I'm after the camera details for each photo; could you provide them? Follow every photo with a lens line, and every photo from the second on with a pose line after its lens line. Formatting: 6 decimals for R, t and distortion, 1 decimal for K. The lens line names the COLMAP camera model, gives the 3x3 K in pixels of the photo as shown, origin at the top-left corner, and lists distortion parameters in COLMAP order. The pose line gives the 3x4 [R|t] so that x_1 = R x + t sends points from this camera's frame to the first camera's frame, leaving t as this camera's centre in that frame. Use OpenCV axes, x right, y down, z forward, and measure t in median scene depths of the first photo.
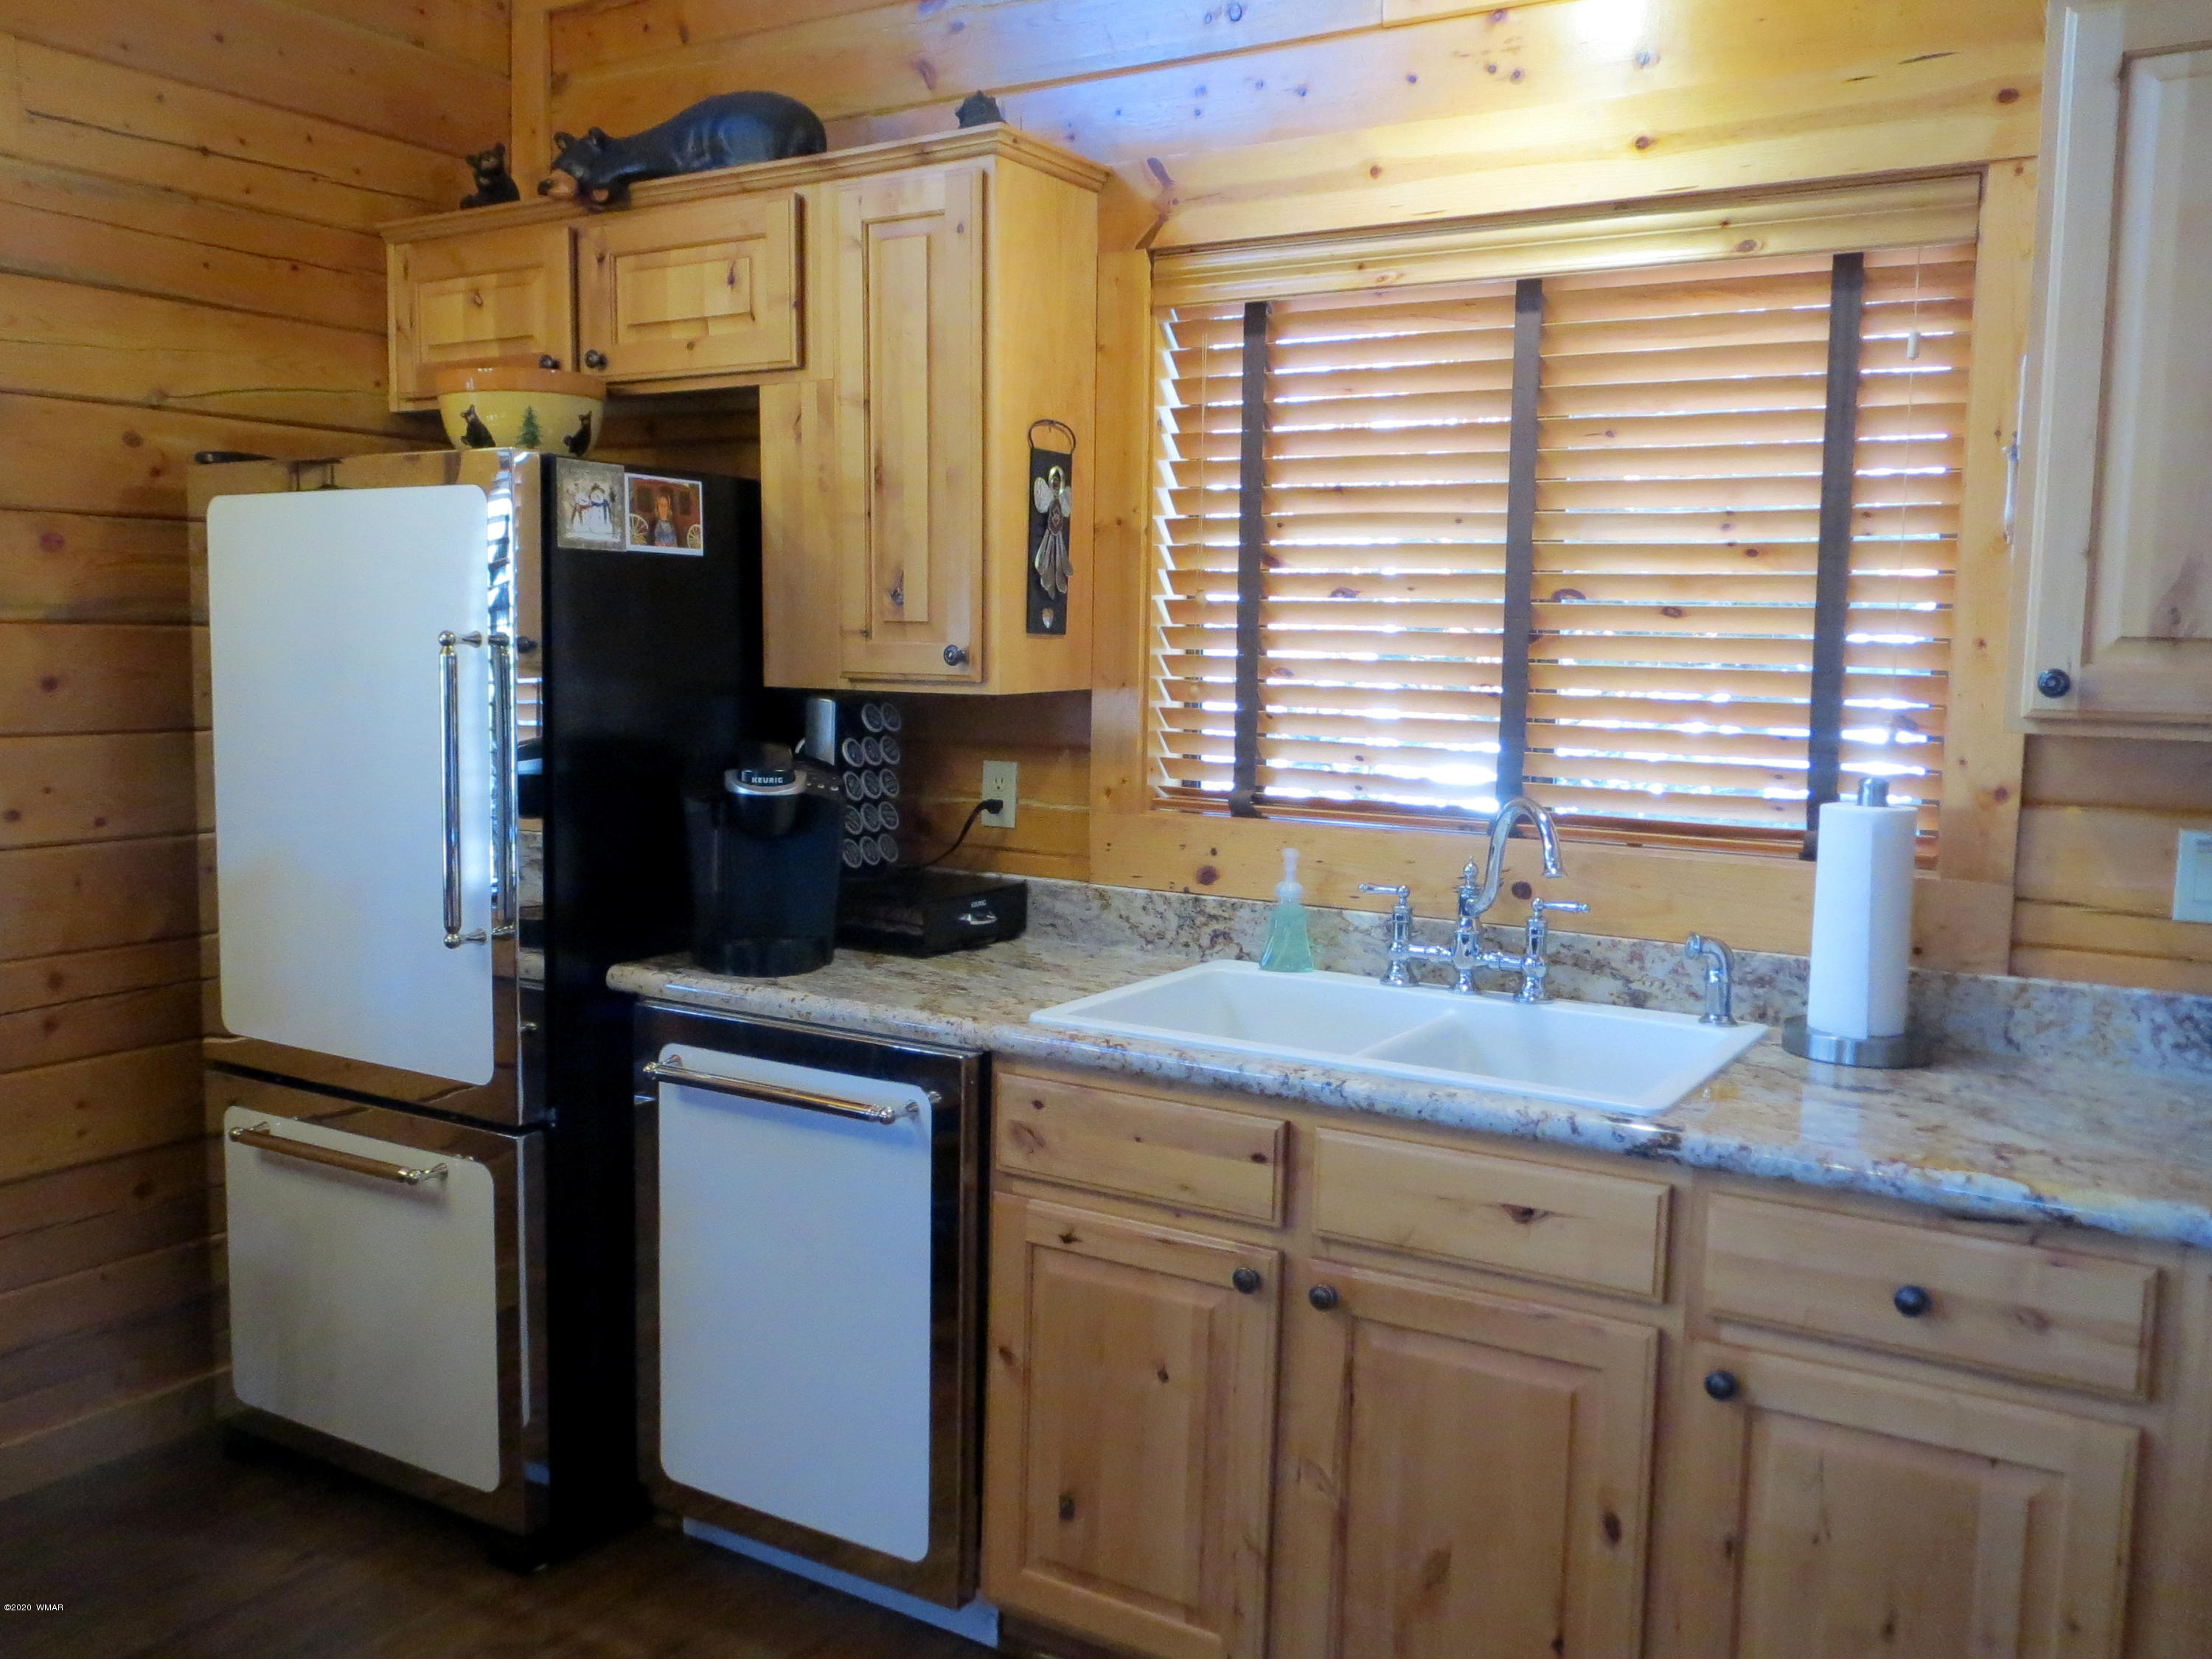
lens RADIAL K [[1890.0, 0, 1064.3], [0, 1890.0, 825.2], [0, 0, 1]] dist [-0.007419, 0.010574]
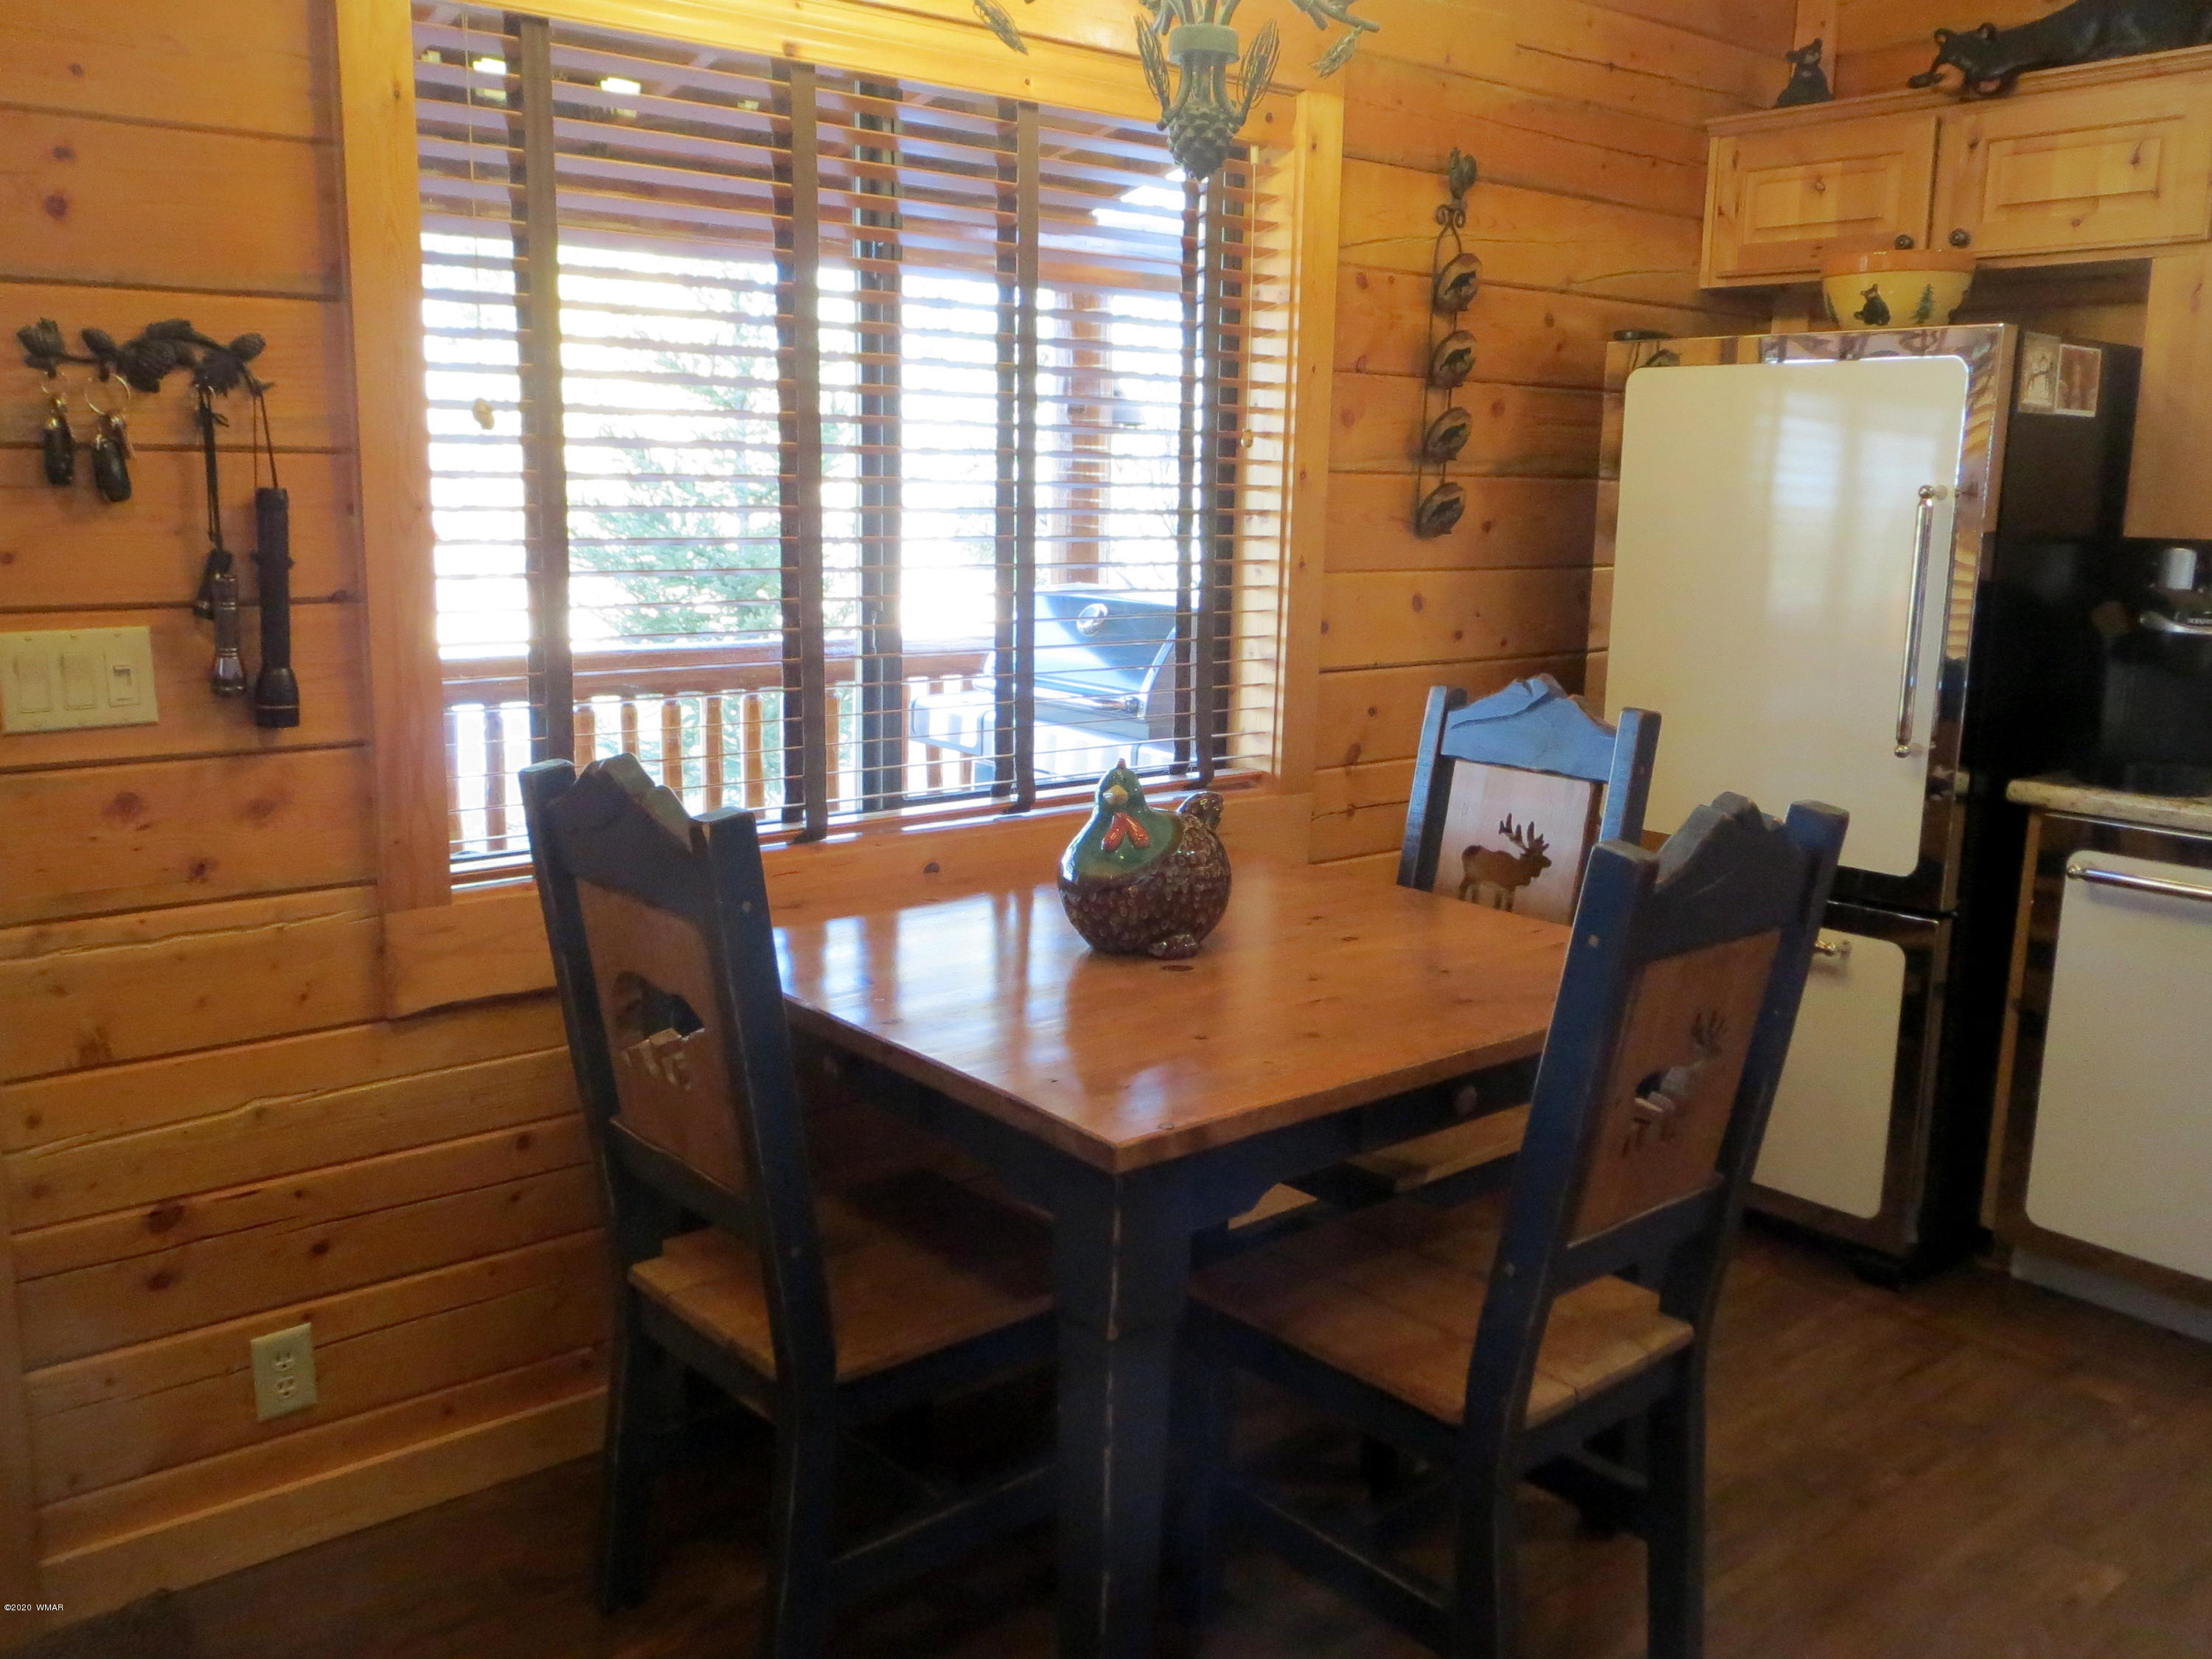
lens RADIAL K [[1879.1, 0, 1103.9], [0, 1879.1, 822.5], [0, 0, 1]] dist [-0.001973, -0.002651]
pose [[0.953305, 0.057225, -0.296538, -0.397702], [-0.033980, 0.995973, 0.082962, 0.022017], [0.300091, -0.069012, 0.951411, -0.233648]]
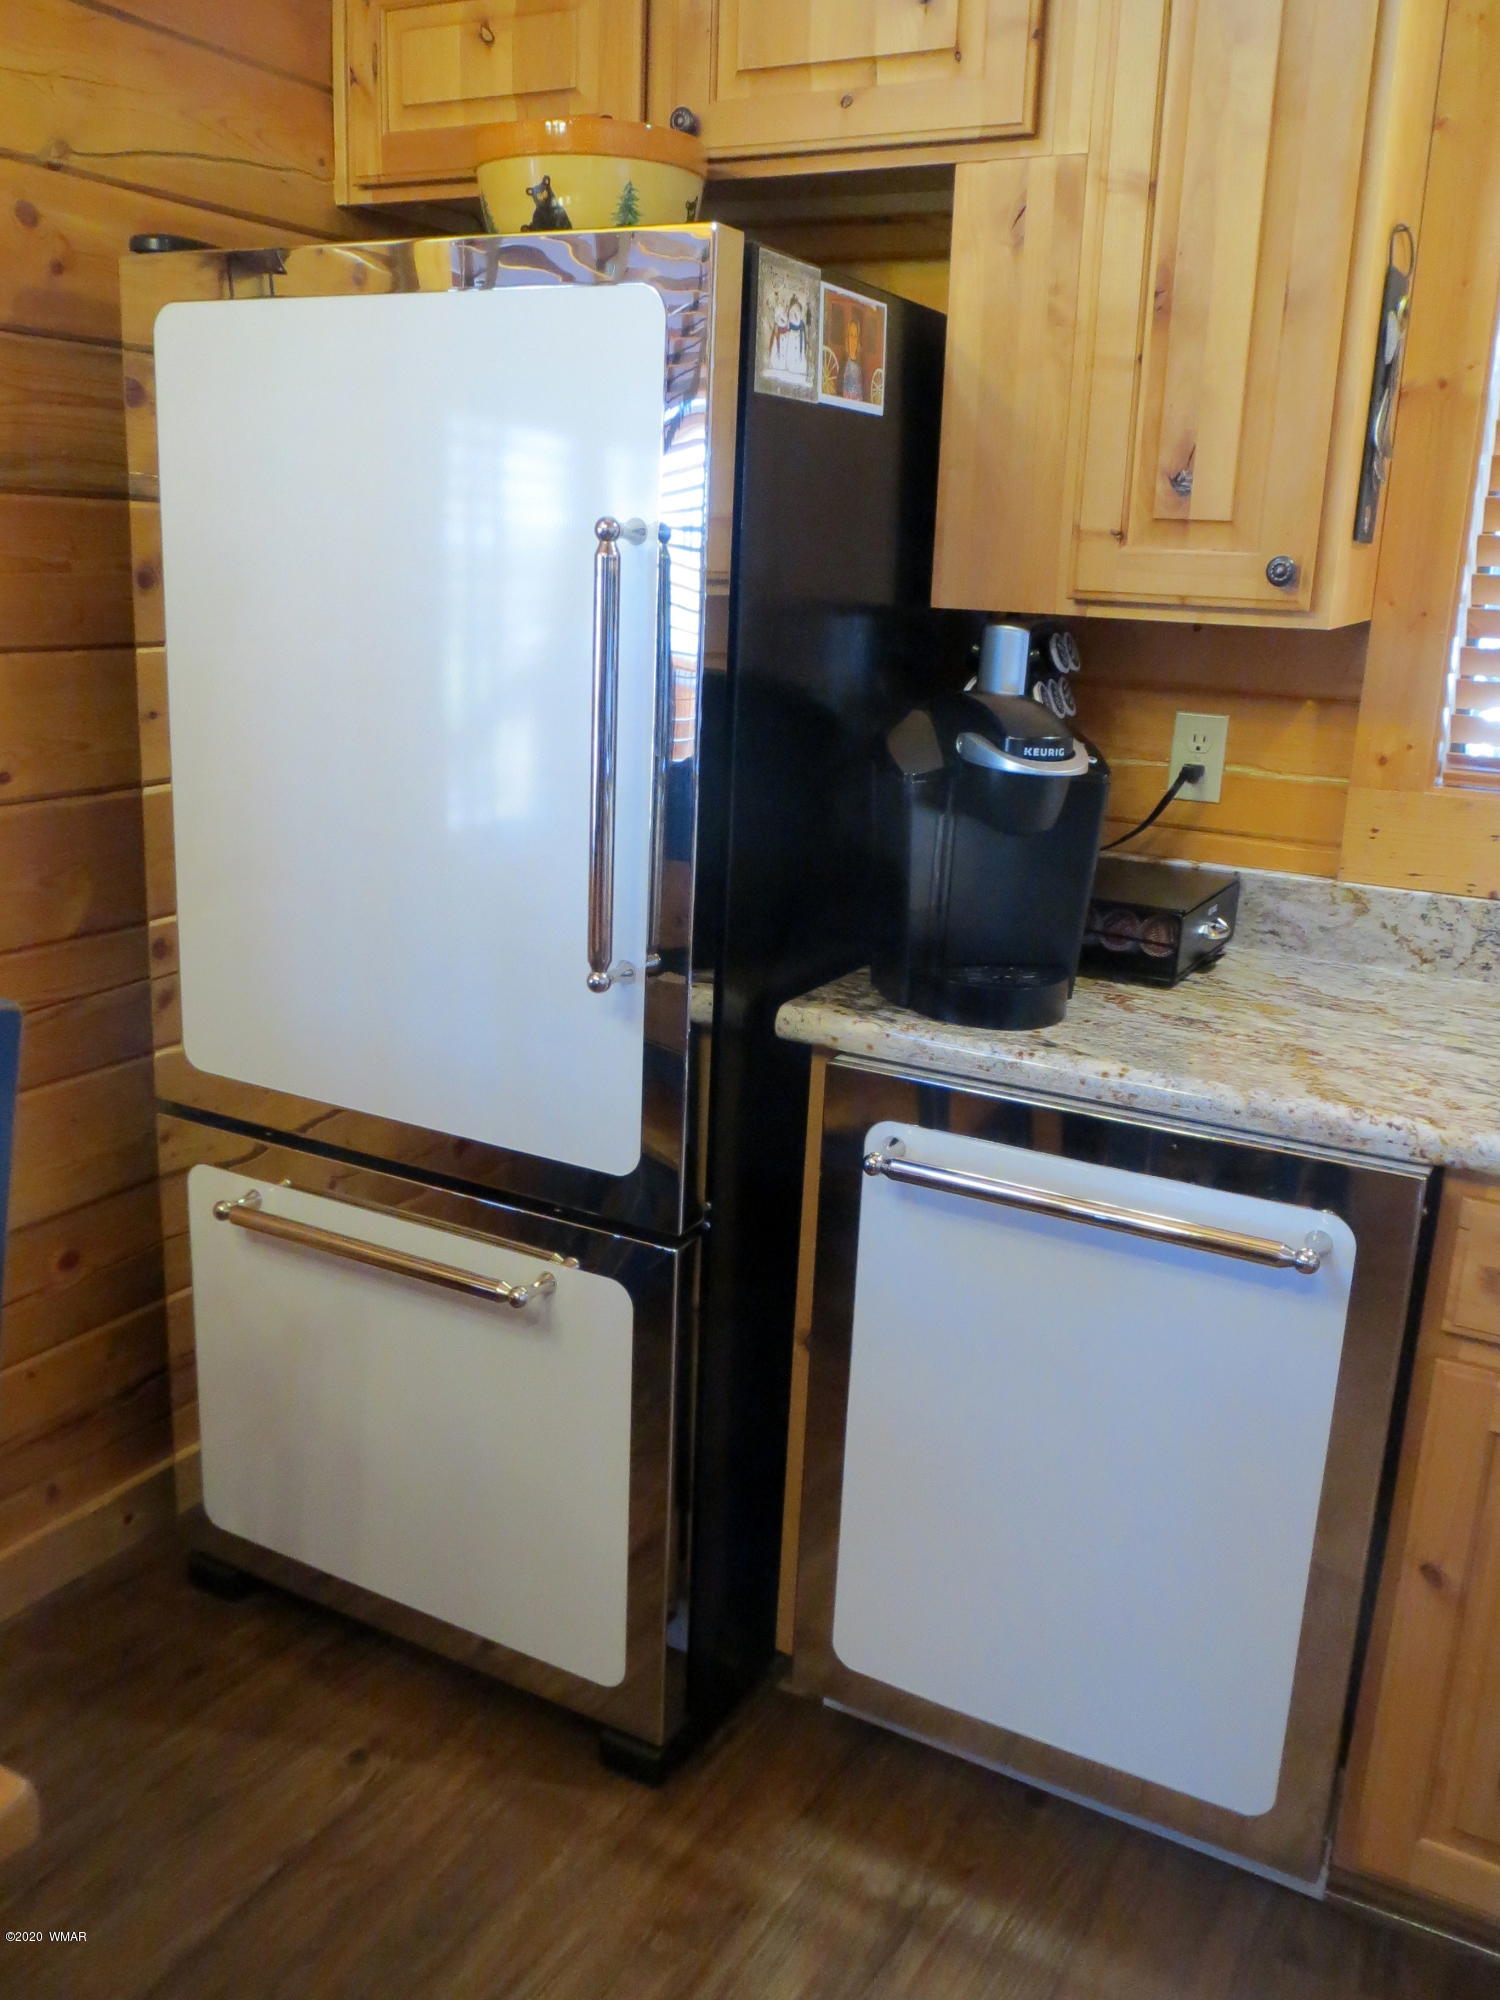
lens RADIAL K [[1699.0, 0, 745.4], [0, 1699.0, 987.2], [0, 0, 1]] dist [-0.001973, -0.002651]
pose [[0.997822, 0.007820, 0.065501, -0.276558], [-0.018088, 0.987325, 0.157680, -0.031199], [-0.063437, -0.158521, 0.985316, 0.342163]]
